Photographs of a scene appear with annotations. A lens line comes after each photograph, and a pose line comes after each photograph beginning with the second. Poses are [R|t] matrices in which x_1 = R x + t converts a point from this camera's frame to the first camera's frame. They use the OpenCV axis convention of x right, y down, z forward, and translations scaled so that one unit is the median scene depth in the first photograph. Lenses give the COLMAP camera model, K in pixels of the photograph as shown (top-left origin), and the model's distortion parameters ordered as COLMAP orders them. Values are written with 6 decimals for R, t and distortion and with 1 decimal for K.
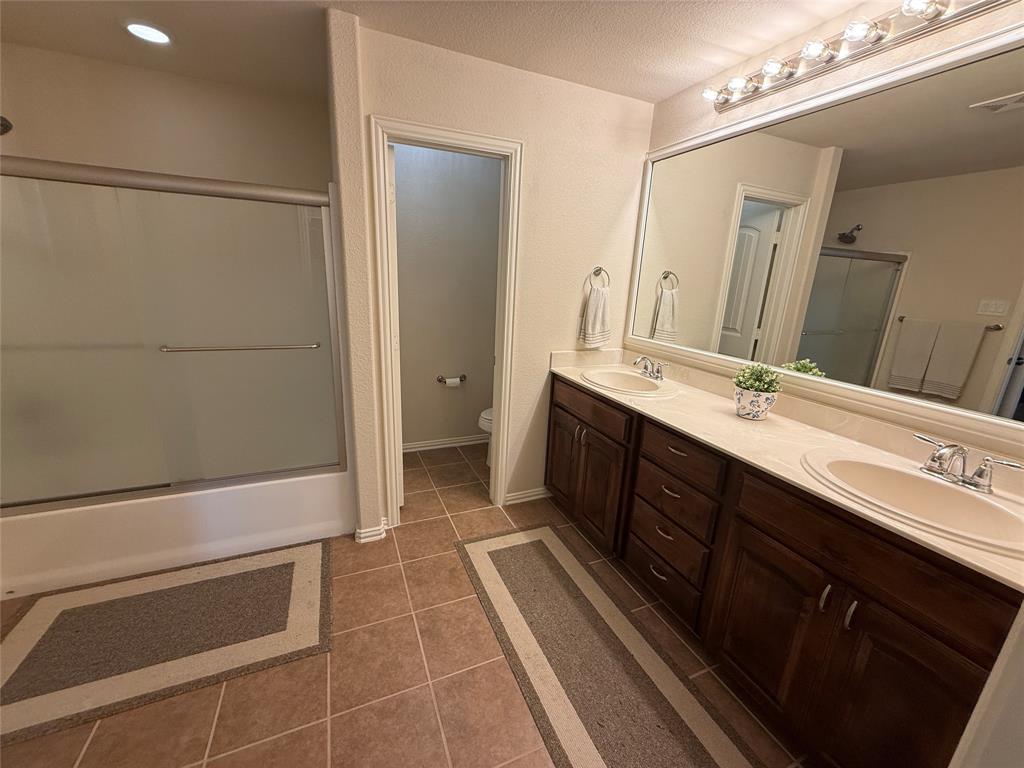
lens RADIAL K [[408.0, 0, 512.0], [0, 408.0, 384.0], [0, 0, 1]] dist [0.000041, 0.000176]
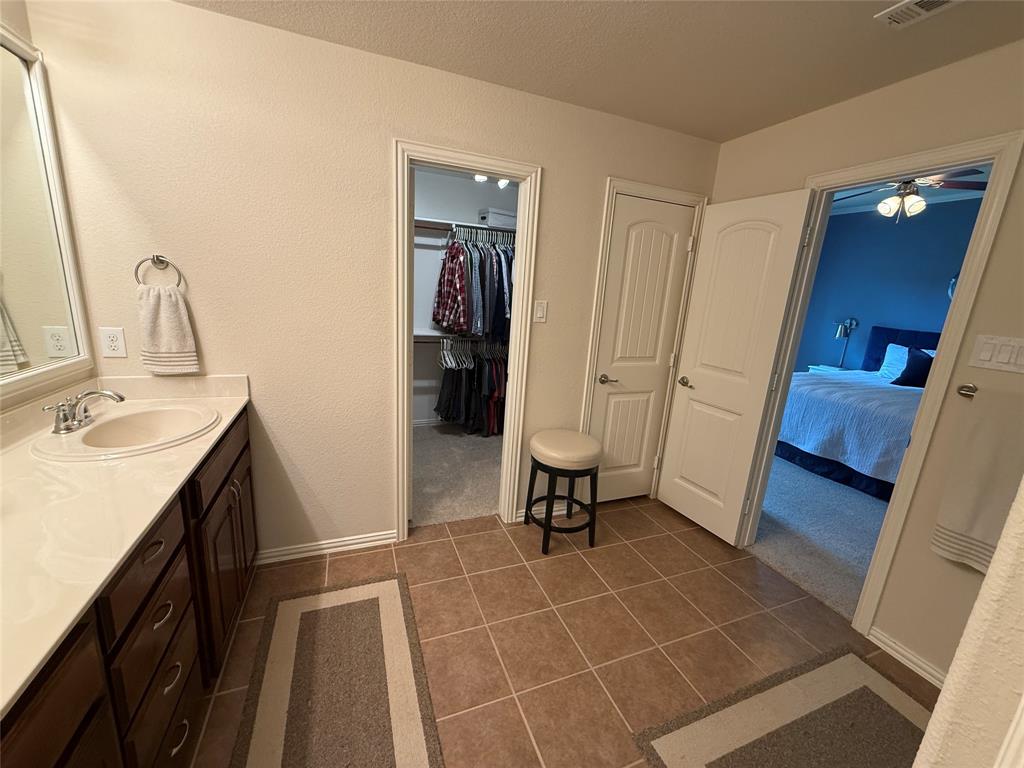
lens RADIAL K [[408.0, 0, 512.0], [0, 408.0, 384.0], [0, 0, 1]] dist [0.000041, 0.000176]
pose [[-0.993709, -0.111591, 0.009481, -0.118602], [-0.093788, 0.875460, 0.474102, -0.439880], [-0.061206, 0.470230, -0.880419, 1.555236]]
